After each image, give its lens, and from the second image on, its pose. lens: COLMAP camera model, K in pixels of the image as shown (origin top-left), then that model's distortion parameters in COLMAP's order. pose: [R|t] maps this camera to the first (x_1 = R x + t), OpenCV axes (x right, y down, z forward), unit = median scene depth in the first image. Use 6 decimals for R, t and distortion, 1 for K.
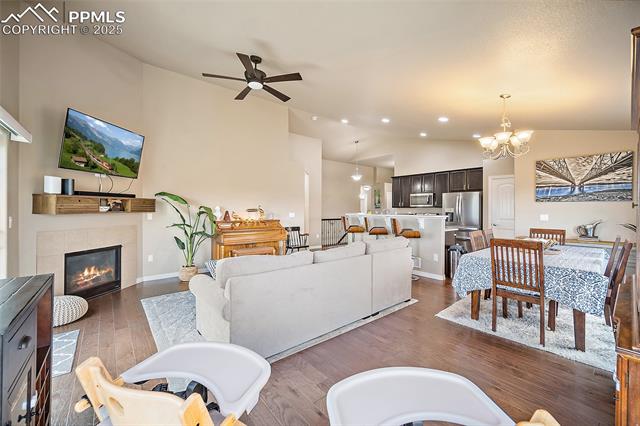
lens RADIAL K [[255.7, 0, 318.0], [0, 255.7, 206.7], [0, 0, 1]] dist [-0.000385, 0.000167]
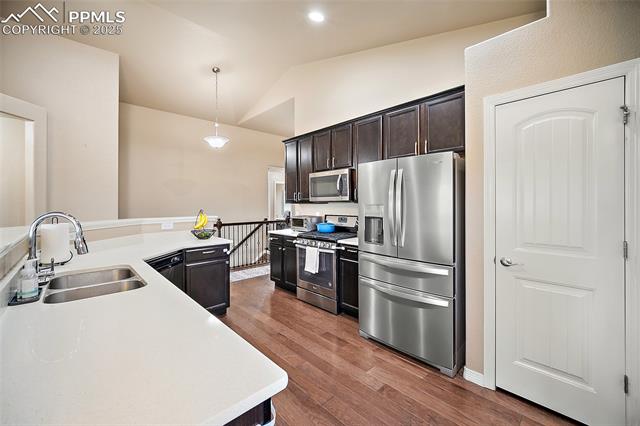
lens RADIAL K [[259.2, 0, 317.9], [0, 259.2, 203.9], [0, 0, 1]] dist [-0.000132, 0.000238]
pose [[0.997513, -0.007178, 0.070110, 0.405158], [0.006557, 0.999937, 0.009077, 0.000102], [-0.070171, -0.008594, 0.997498, 0.636234]]
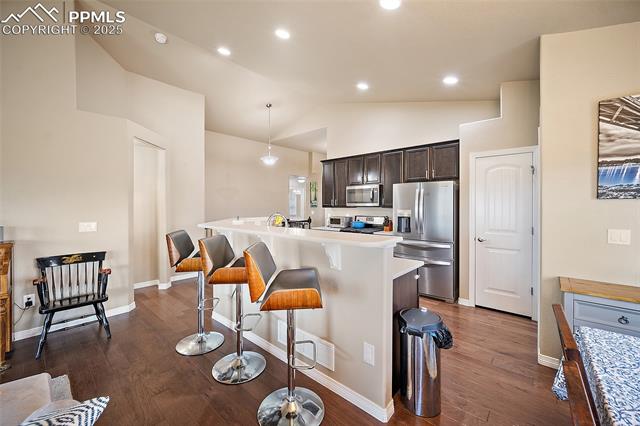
lens RADIAL K [[255.7, 0, 318.0], [0, 255.7, 206.7], [0, 0, 1]] dist [-0.000385, 0.000167]
pose [[0.988204, -0.005766, 0.153038, 0.226661], [0.003663, 0.999895, 0.014021, -0.009442], [-0.153102, -0.013295, 0.988121, 0.443919]]
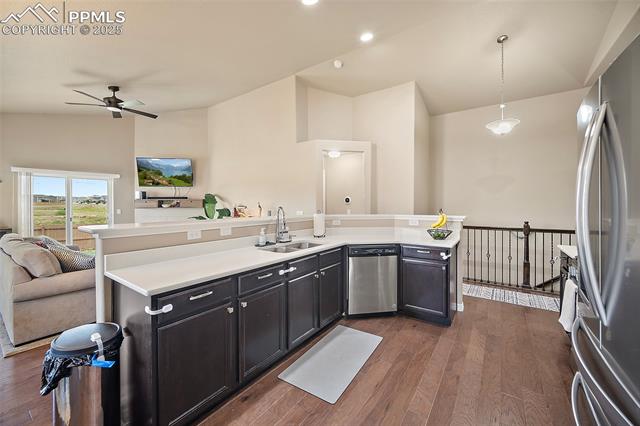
lens RADIAL K [[259.2, 0, 317.9], [0, 259.2, 203.9], [0, 0, 1]] dist [-0.000132, 0.000238]
pose [[0.256992, -0.001766, -0.966412, 0.613582], [0.010165, 0.999948, 0.000876, 0.002050], [0.966360, -0.010049, 0.256997, 0.800629]]
